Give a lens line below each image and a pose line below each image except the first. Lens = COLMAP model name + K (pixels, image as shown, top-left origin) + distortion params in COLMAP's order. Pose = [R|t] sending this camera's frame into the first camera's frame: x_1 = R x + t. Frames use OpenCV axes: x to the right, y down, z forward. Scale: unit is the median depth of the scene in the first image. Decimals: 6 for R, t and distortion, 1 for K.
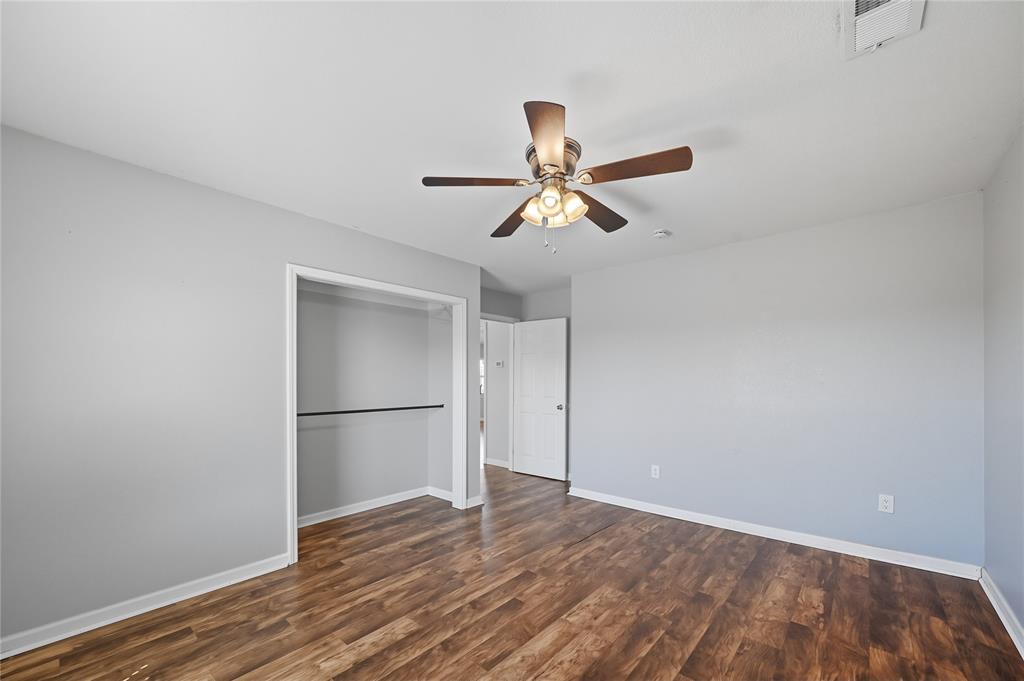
lens RADIAL K [[405.1, 0, 519.1], [0, 405.1, 374.7], [0, 0, 1]] dist [-0.000184, 0.000086]
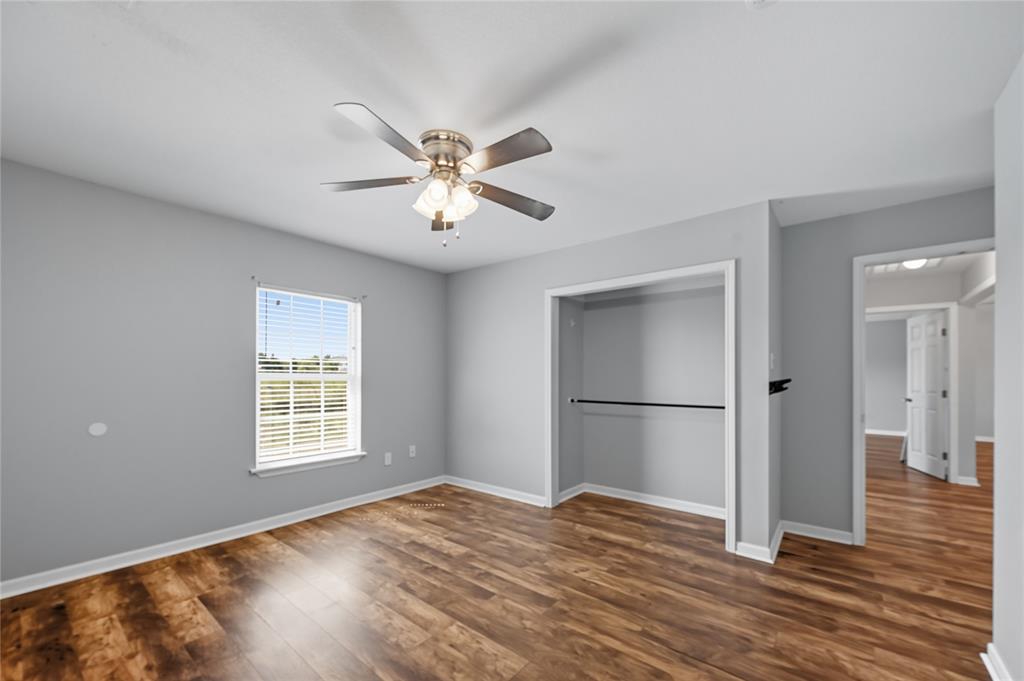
lens RADIAL K [[405.1, 0, 519.1], [0, 405.1, 374.7], [0, 0, 1]] dist [-0.000184, 0.000086]
pose [[0.033277, -0.001569, -0.999445, 0.885890], [0.015769, 0.999875, -0.001045, 0.015783], [0.999322, -0.015725, 0.033298, 0.932790]]
